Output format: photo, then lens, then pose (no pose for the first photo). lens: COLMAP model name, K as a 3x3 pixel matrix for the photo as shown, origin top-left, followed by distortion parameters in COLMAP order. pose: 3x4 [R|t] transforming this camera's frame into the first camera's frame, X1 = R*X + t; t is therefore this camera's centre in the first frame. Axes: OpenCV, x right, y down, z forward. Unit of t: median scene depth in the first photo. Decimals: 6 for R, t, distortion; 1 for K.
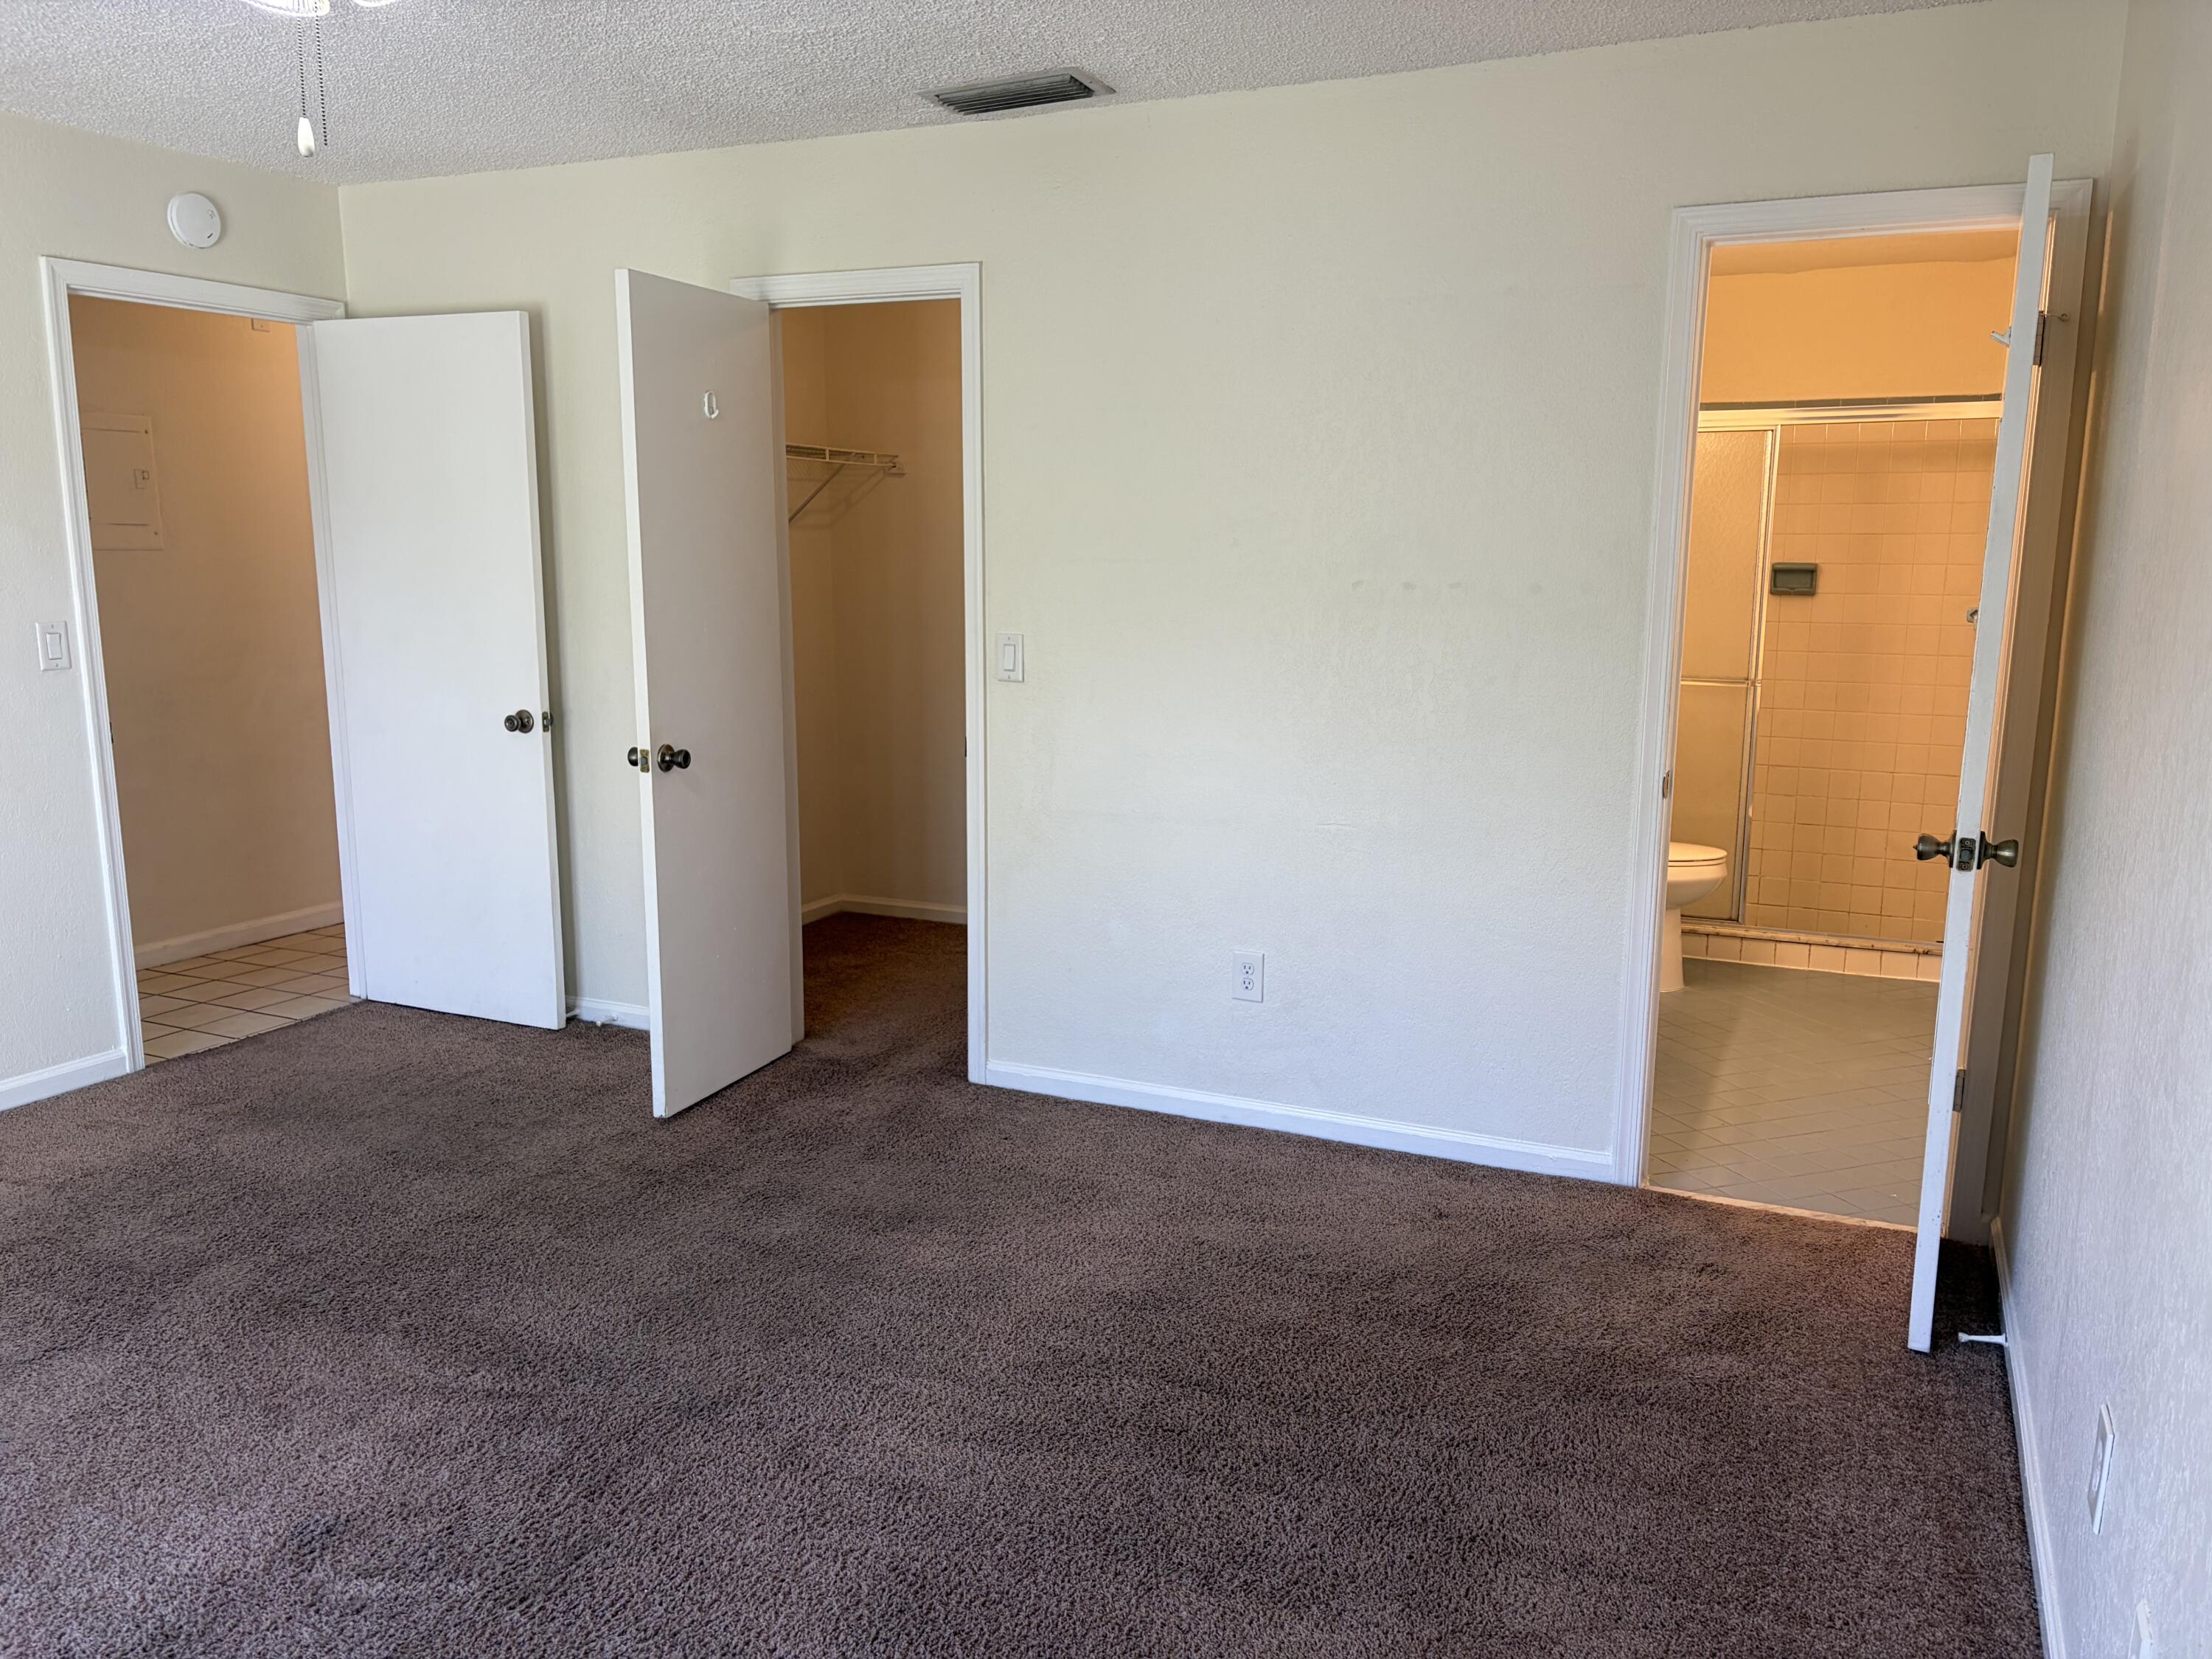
lens RADIAL K [[1663.5, 0, 1105.9], [0, 1663.5, 830.5], [0, 0, 1]] dist [0.042849, -0.031730]
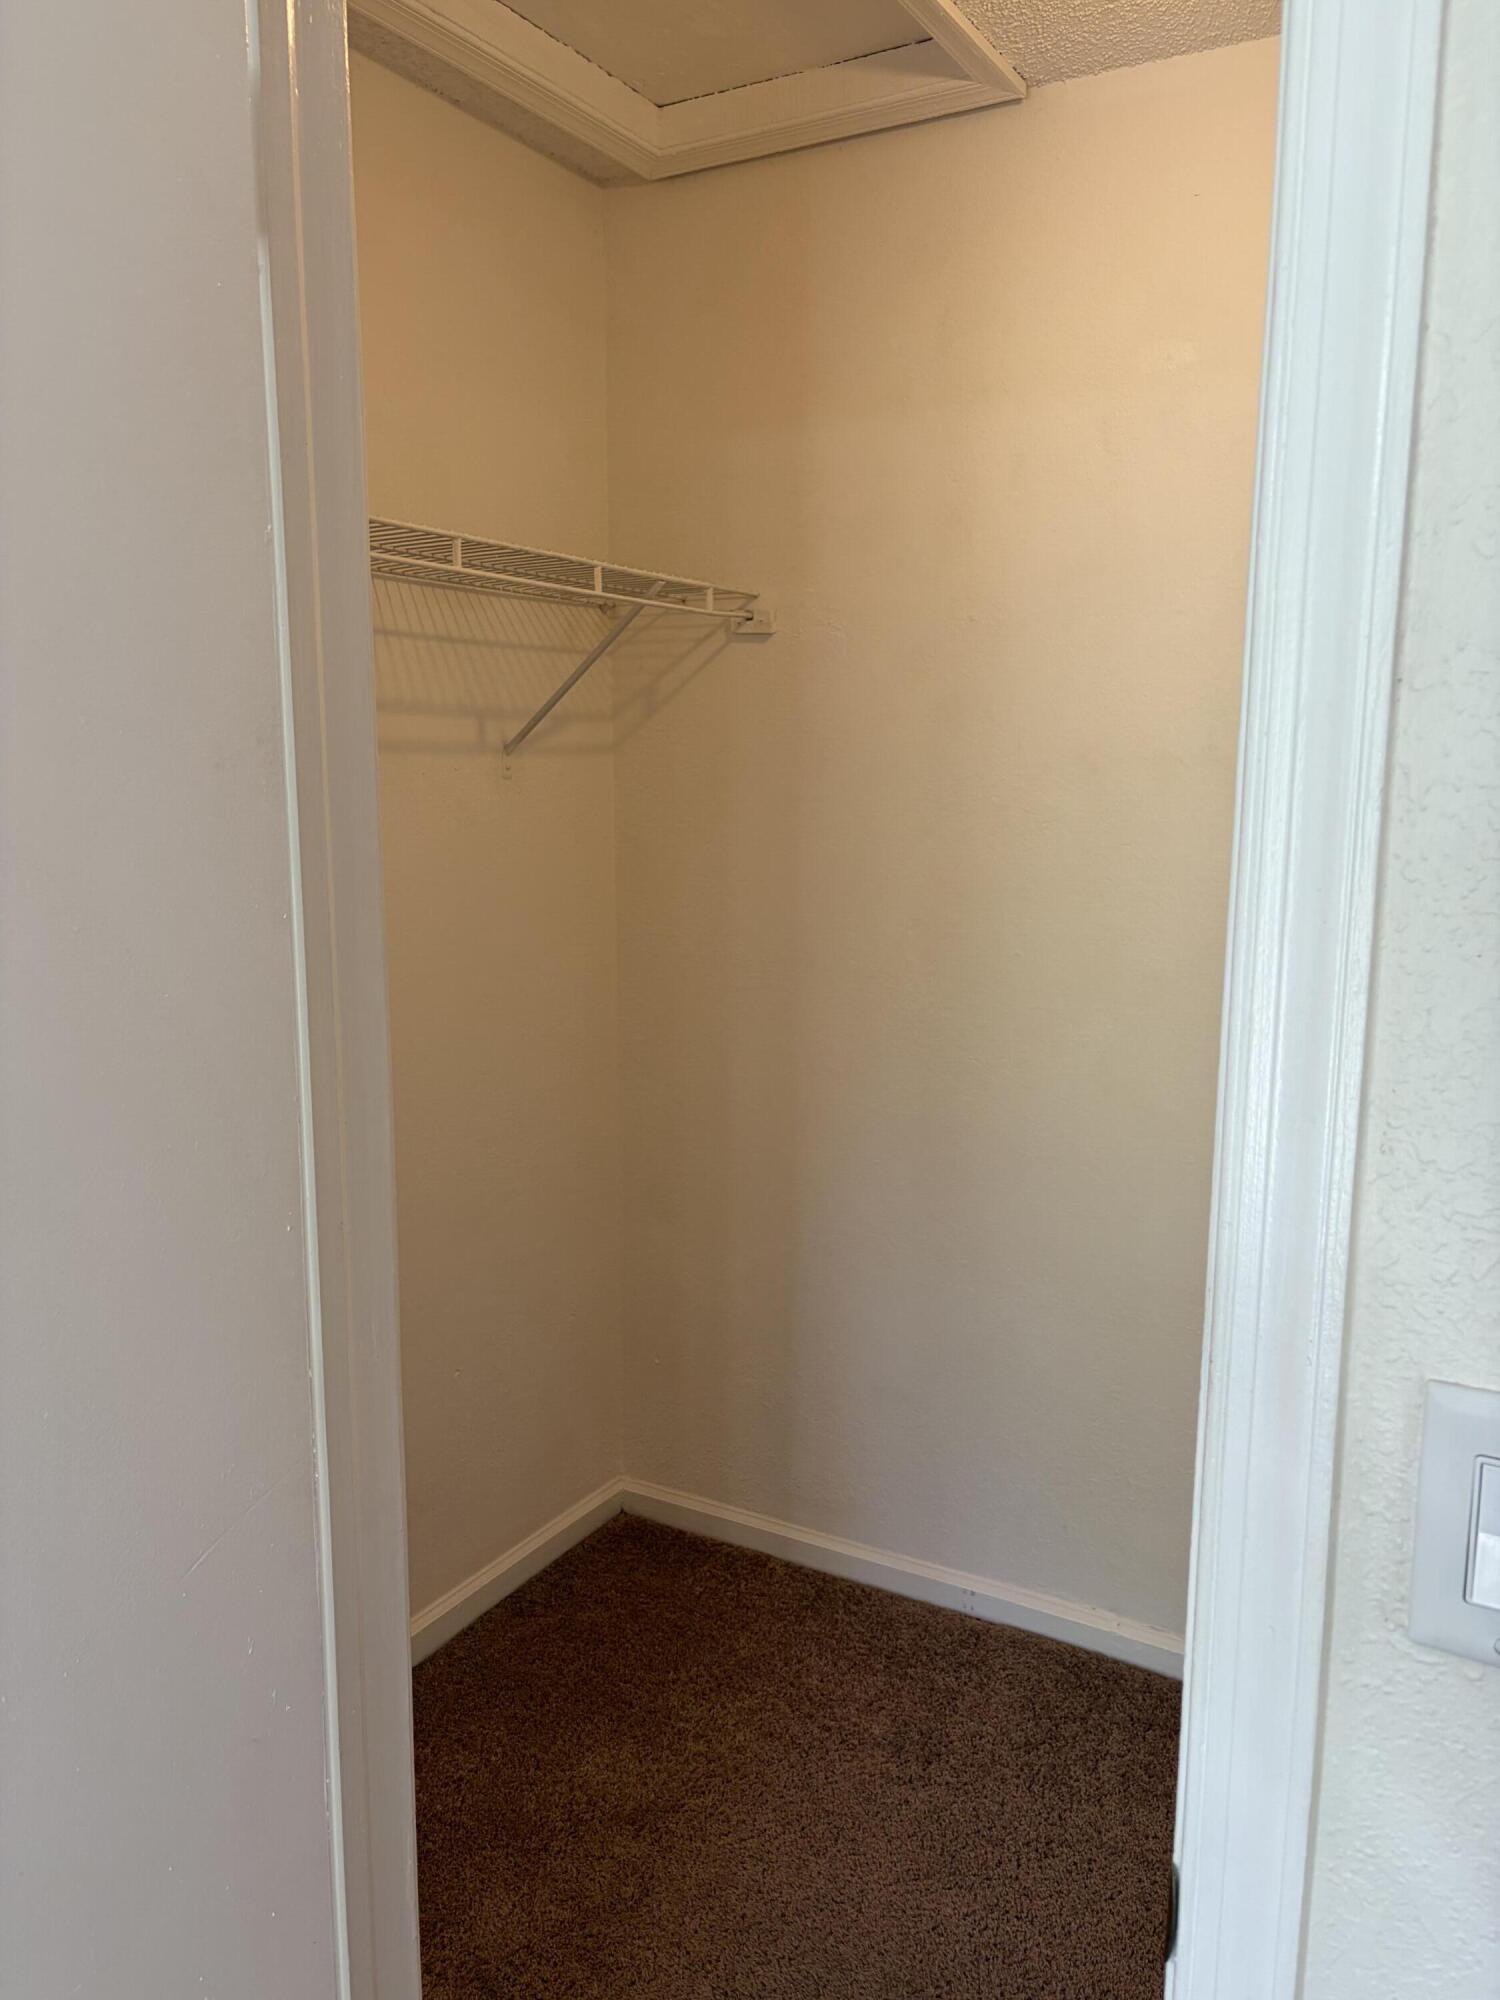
lens RADIAL K [[1504.1, 0, 749.4], [0, 1504.1, 998.4], [0, 0, 1]] dist [0.042849, -0.031730]
pose [[0.994891, 0.019186, -0.099114, -0.083414], [-0.021129, 0.999604, -0.018589, -0.105354], [0.098718, 0.020588, 0.994902, 0.586367]]
